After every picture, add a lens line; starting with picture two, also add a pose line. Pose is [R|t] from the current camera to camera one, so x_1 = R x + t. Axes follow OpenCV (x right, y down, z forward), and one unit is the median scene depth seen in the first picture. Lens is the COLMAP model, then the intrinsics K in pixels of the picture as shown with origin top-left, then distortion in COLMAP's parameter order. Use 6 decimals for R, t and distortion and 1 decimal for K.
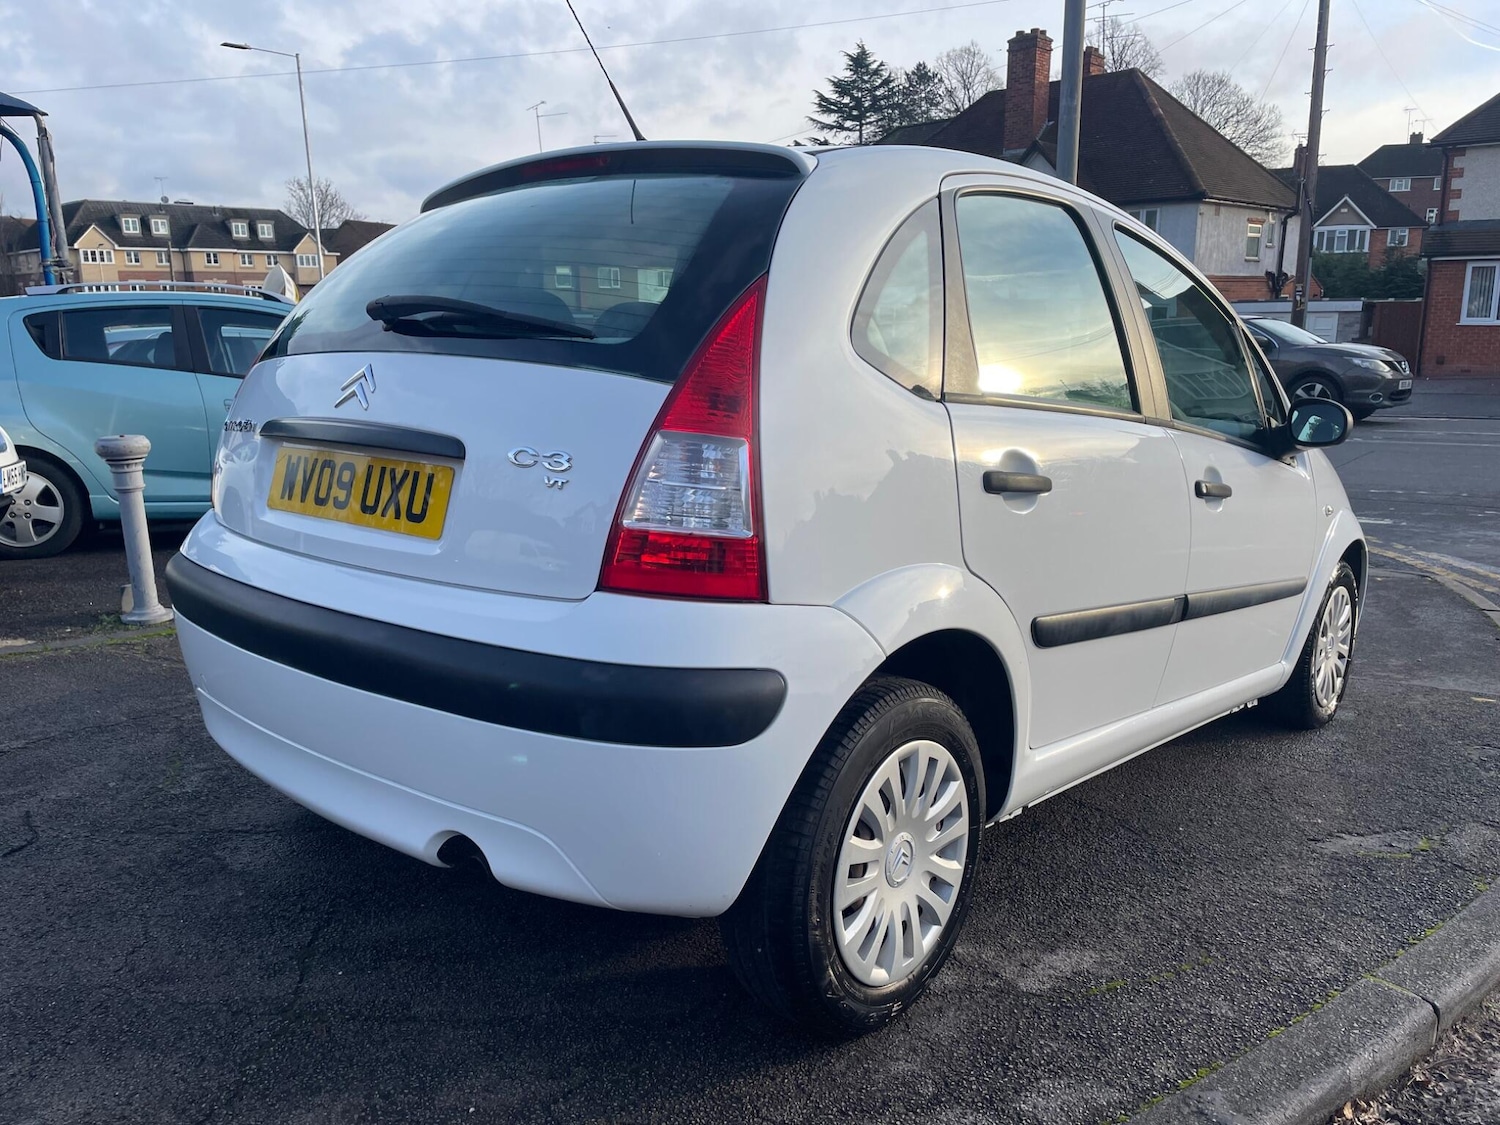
lens RADIAL K [[1119.9, 0, 739.8], [0, 1119.9, 574.1], [0, 0, 1]] dist [0.079150, -0.097006]
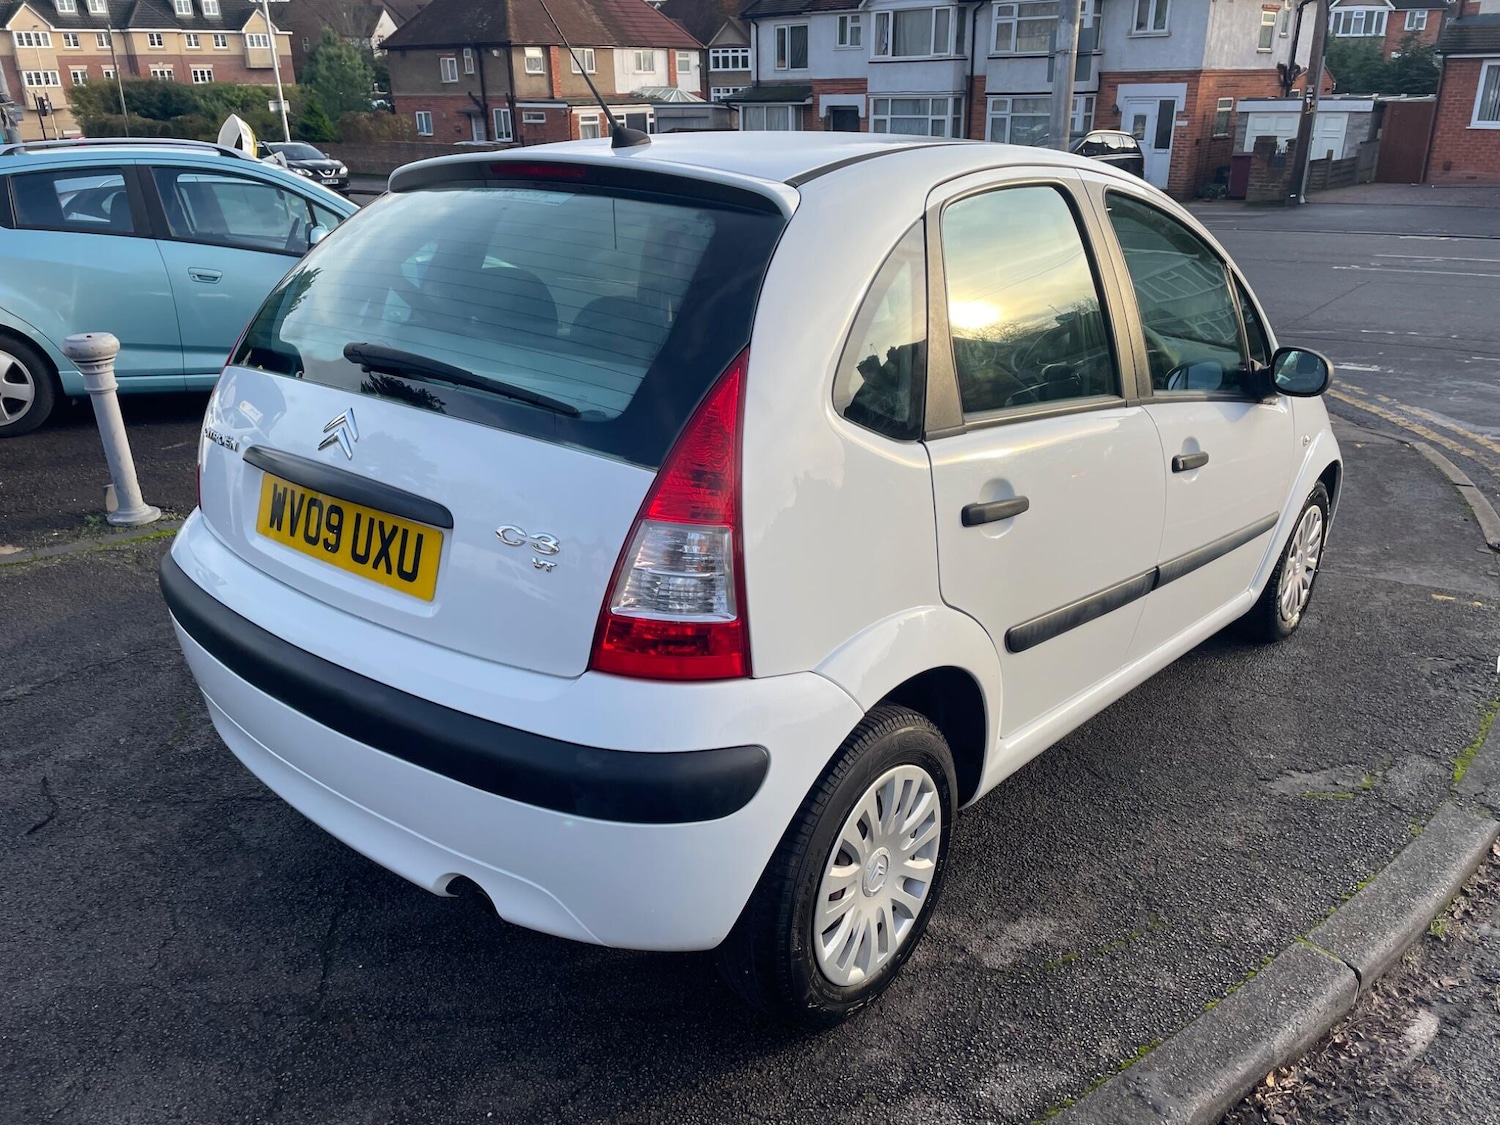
lens RADIAL K [[1119.9, 0, 754.6], [0, 1119.9, 574.3], [0, 0, 1]] dist [0.079150, -0.097006]
pose [[0.999711, -0.010329, 0.021710, 0.004436], [0.006484, 0.985382, 0.170233, -0.190148], [-0.023151, -0.170043, 0.985165, -0.012309]]
